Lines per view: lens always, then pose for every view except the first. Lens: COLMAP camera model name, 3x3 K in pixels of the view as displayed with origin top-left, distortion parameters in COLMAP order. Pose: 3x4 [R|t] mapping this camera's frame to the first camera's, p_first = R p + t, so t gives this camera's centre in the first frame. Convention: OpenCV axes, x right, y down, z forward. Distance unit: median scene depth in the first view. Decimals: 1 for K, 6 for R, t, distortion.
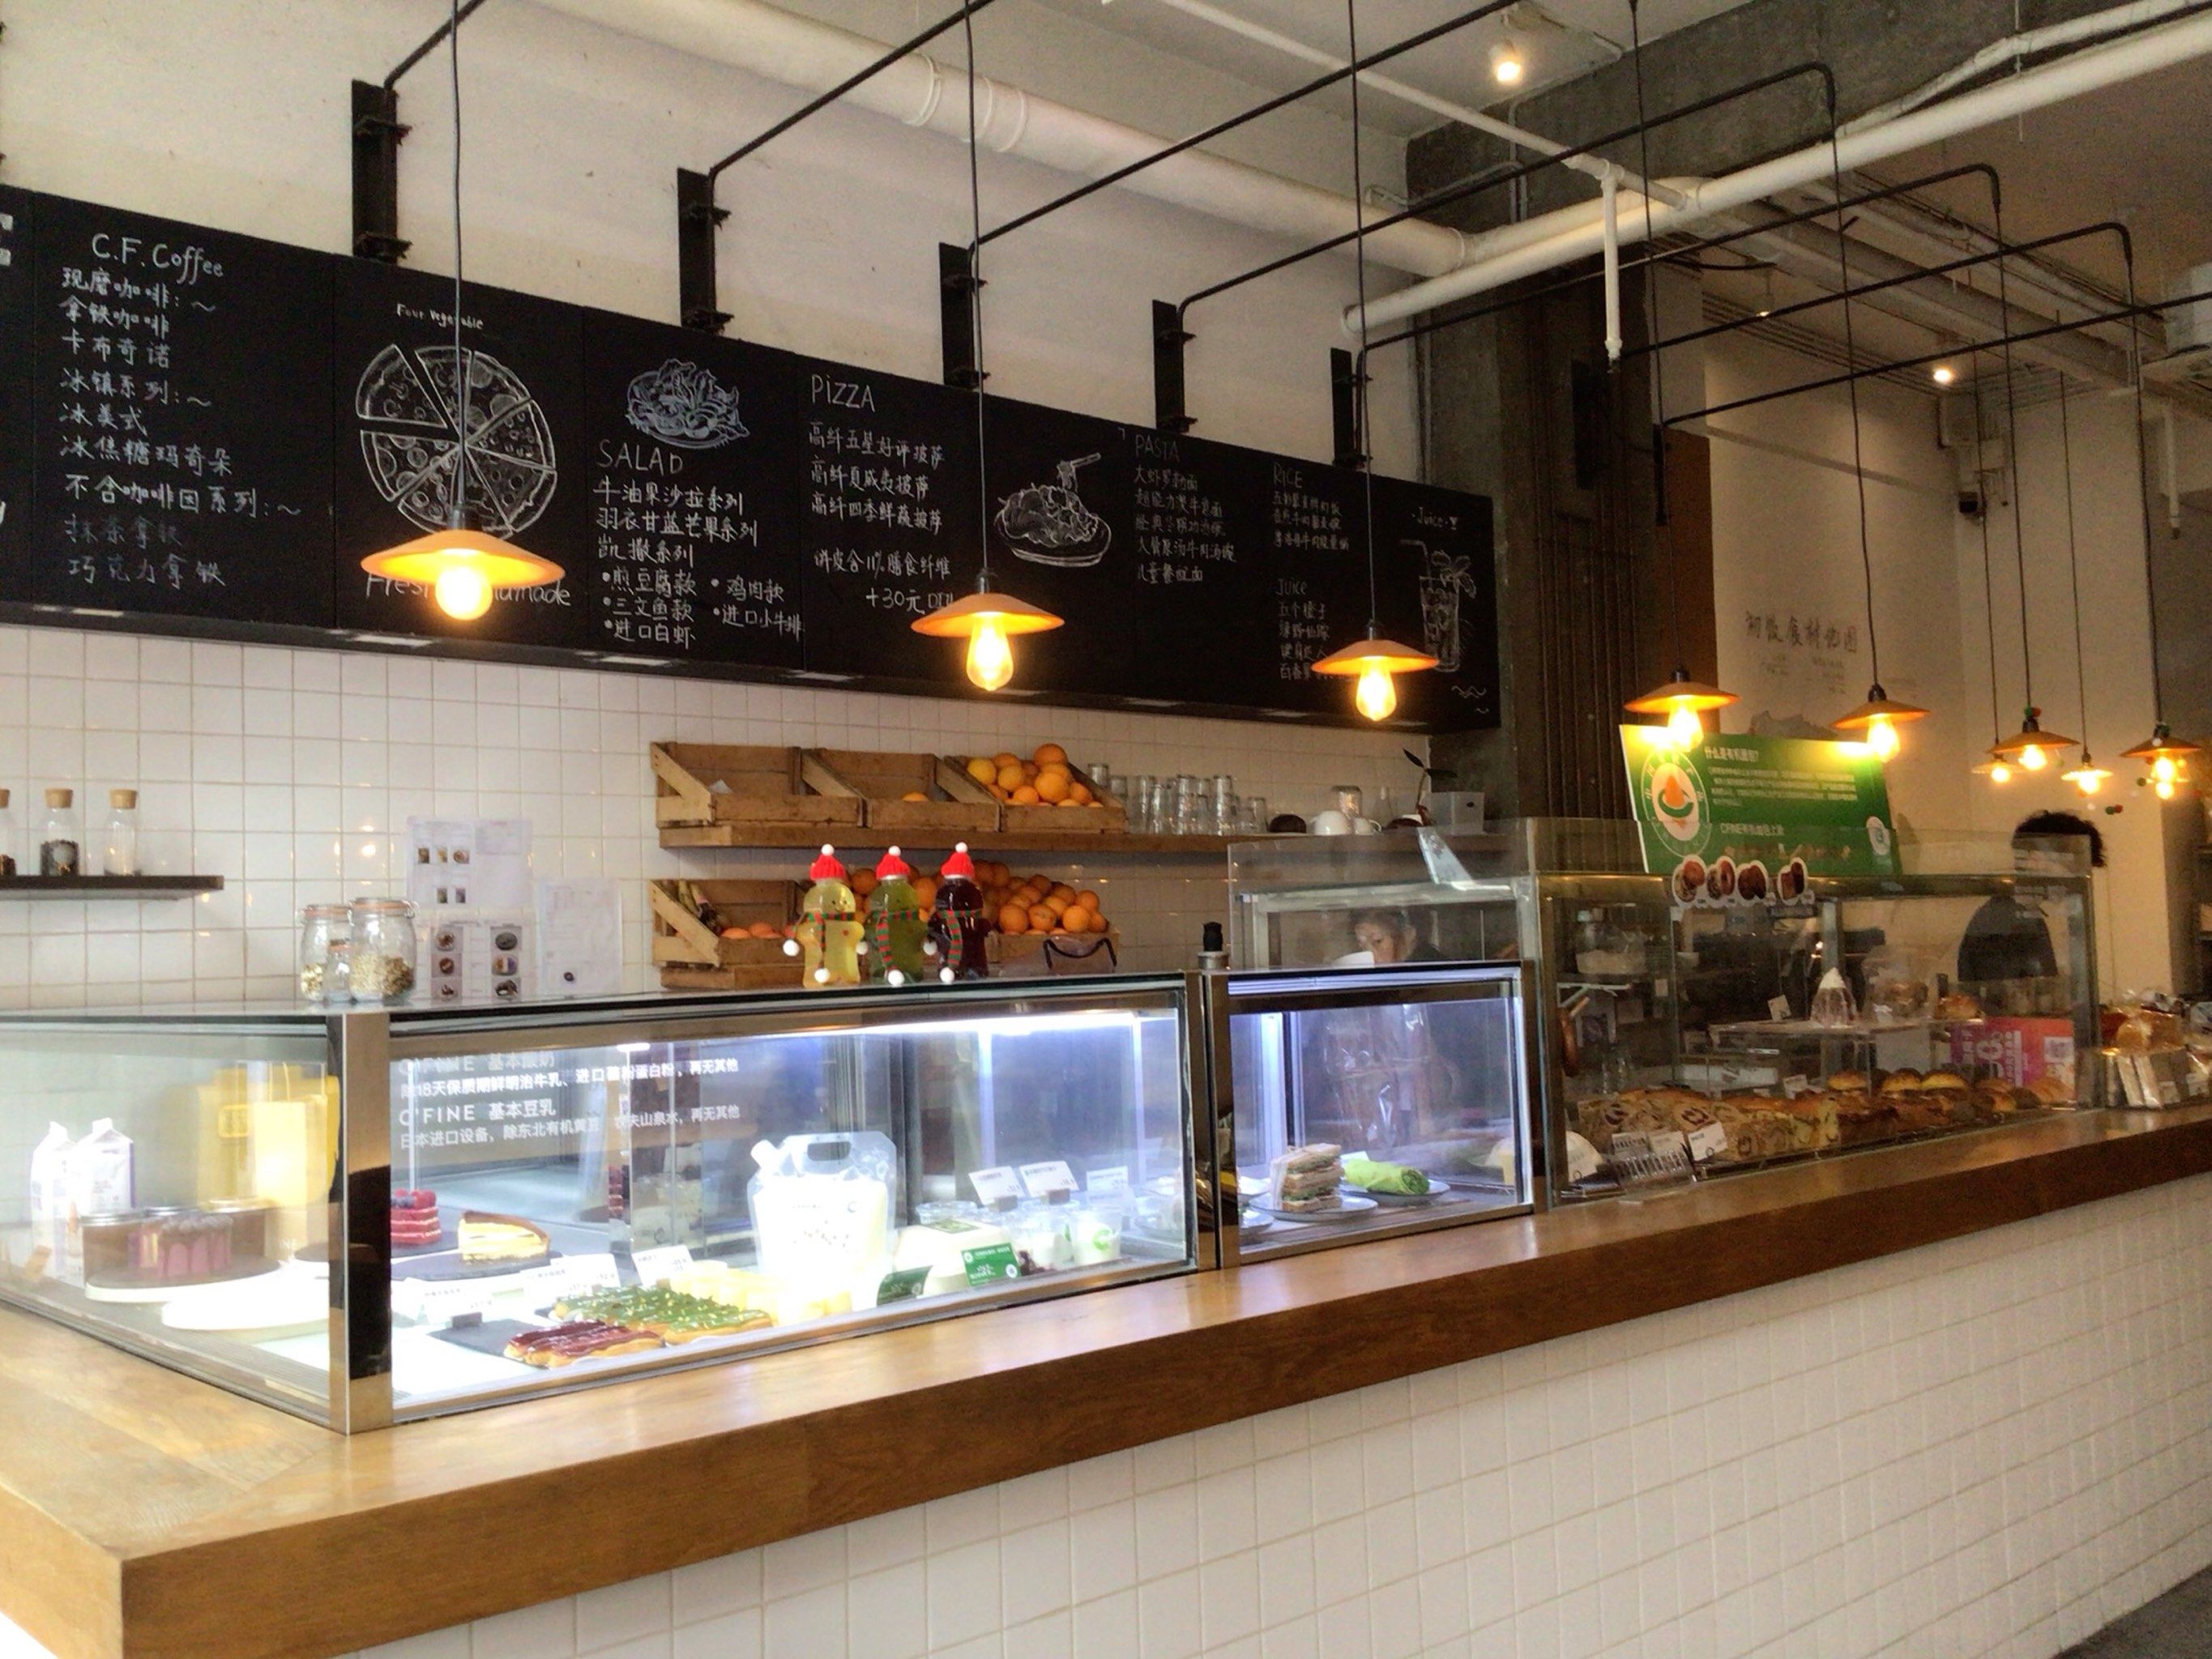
lens RADIAL K [[1997.3, 0, 1107.0], [0, 1997.3, 832.3], [0, 0, 1]] dist [-0.001656, -0.017107]
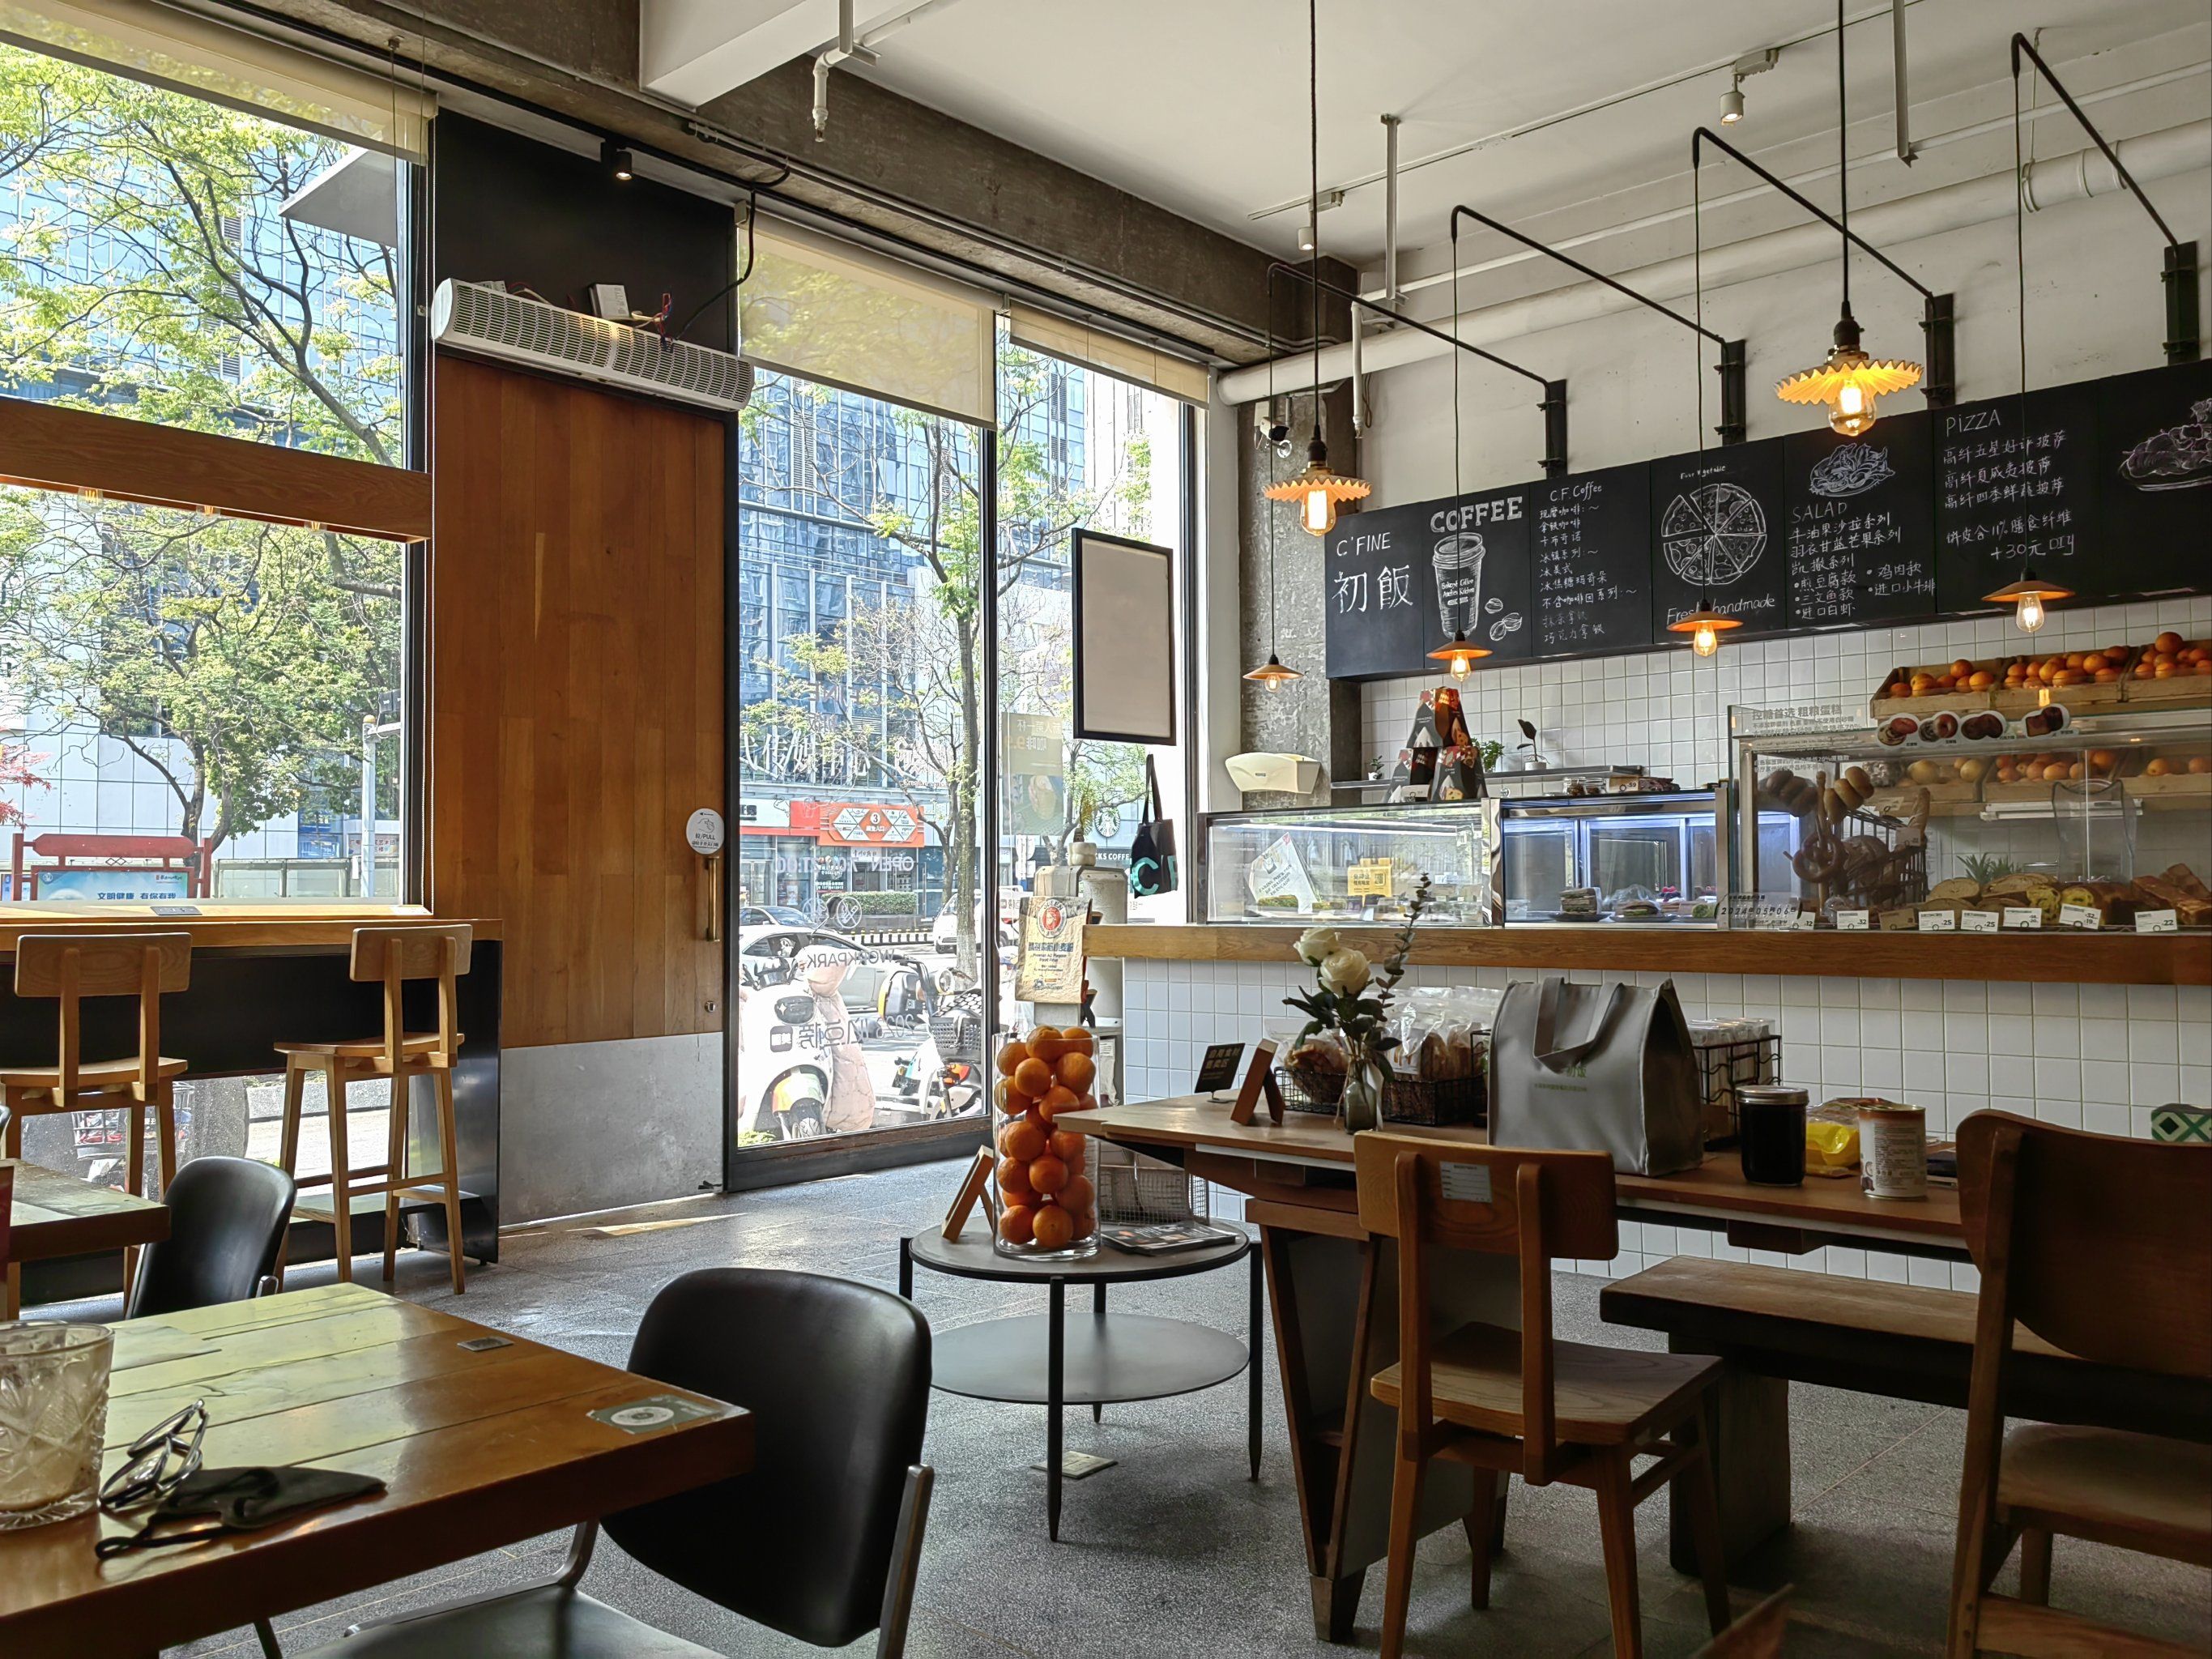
lens RADIAL K [[1757.2, 0, 1107.1], [0, 1757.2, 831.3], [0, 0, 1]] dist [0.007346, 0.001753]
pose [[0.087236, -0.003320, -0.996182, 1.228654], [0.067045, 0.997747, 0.002546, 0.044453], [0.993929, -0.067011, 0.087262, 0.233277]]
